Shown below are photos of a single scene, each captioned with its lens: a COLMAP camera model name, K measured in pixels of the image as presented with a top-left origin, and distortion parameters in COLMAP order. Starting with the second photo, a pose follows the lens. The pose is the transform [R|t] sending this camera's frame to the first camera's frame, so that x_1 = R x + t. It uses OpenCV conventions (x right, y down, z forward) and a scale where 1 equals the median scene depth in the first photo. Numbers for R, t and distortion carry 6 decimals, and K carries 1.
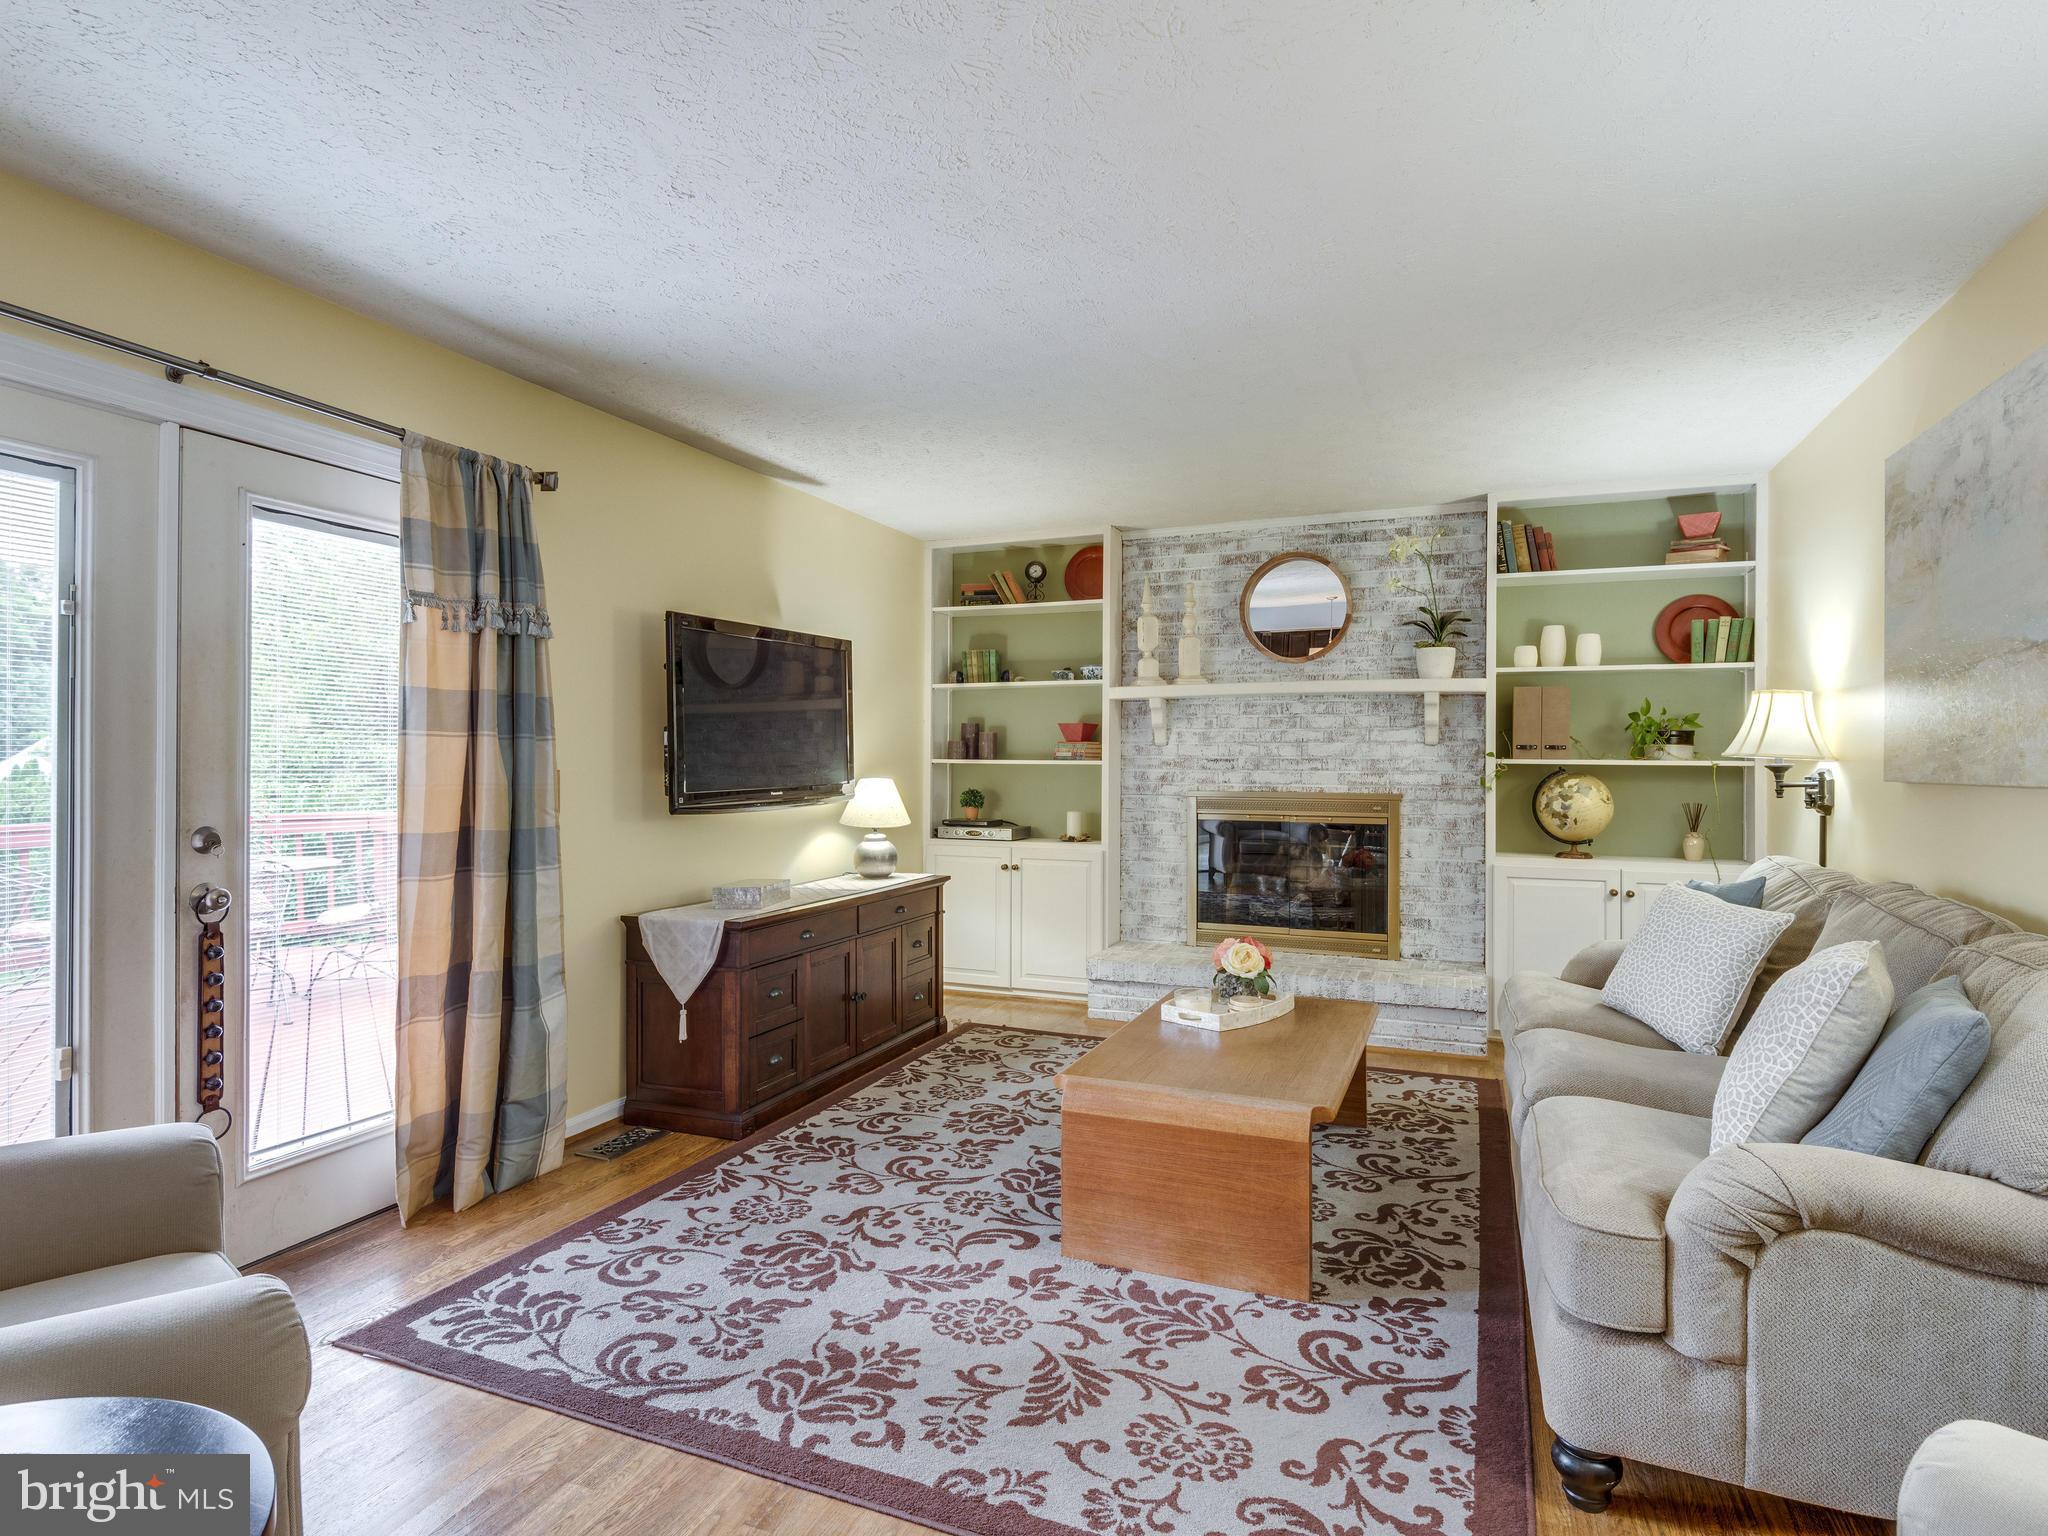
lens RADIAL K [[1102.1, 0, 1016.3], [0, 1102.1, 758.0], [0, 0, 1]] dist [0.020094, -0.011881]
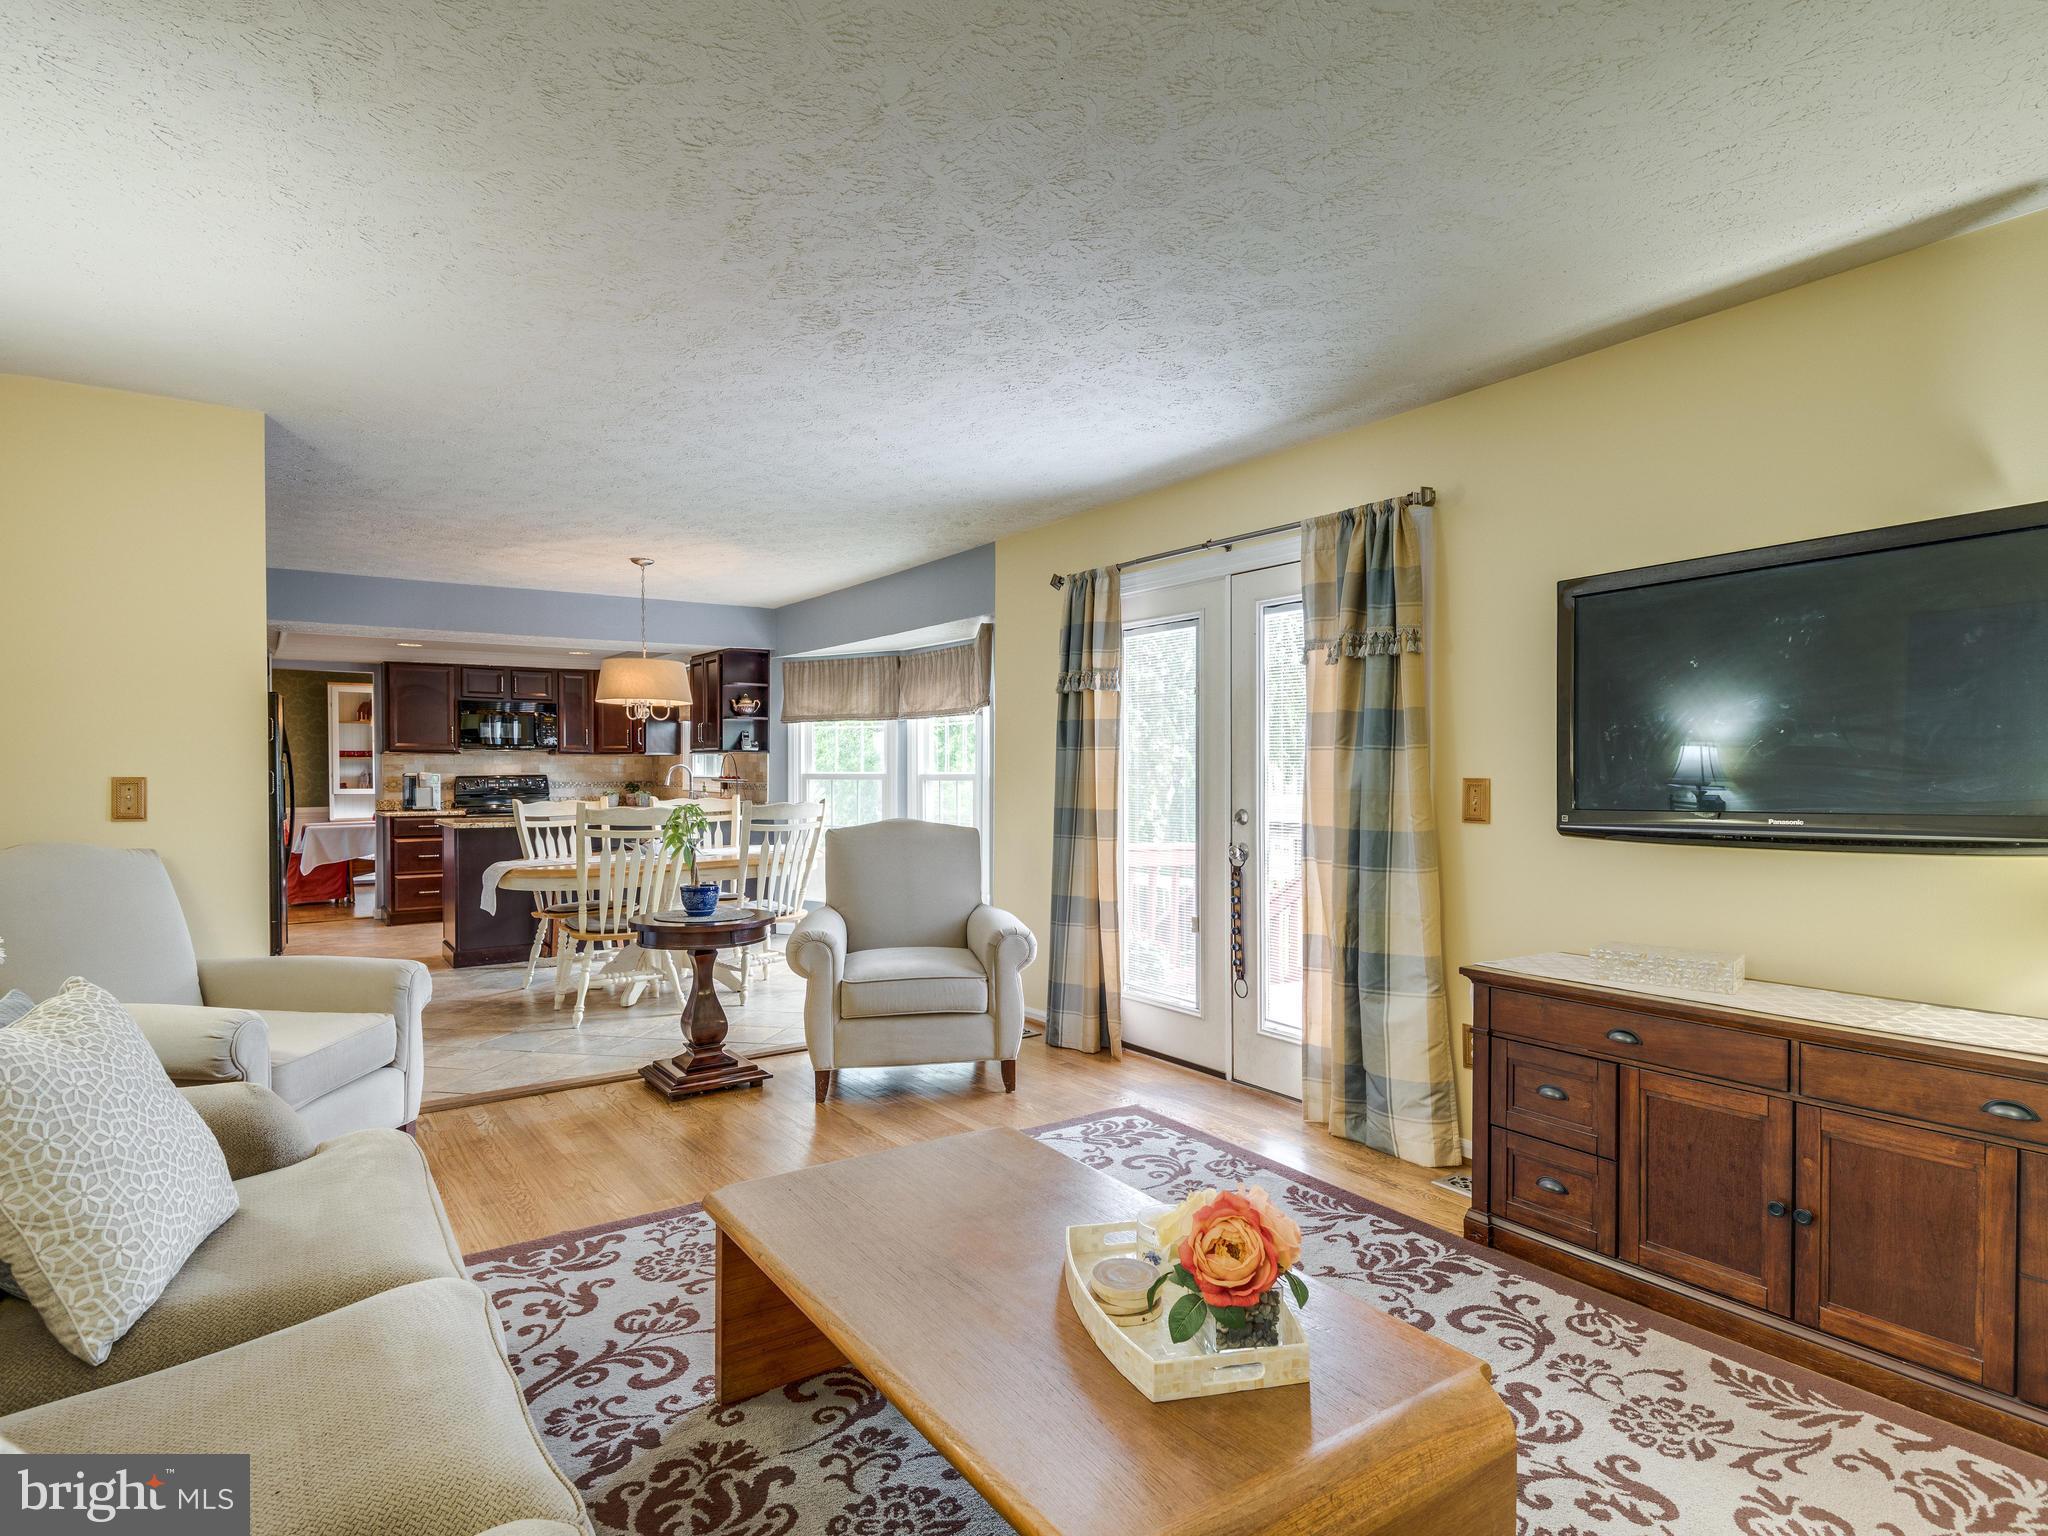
lens RADIAL K [[1102.1, 0, 1037.6], [0, 1102.1, 768.7], [0, 0, 1]] dist [0.020094, -0.011881]
pose [[-0.534838, -0.002208, -0.844952, 0.480828], [0.001308, 0.999993, -0.003441, 0.004786], [0.844954, -0.002945, -0.534832, 0.936135]]
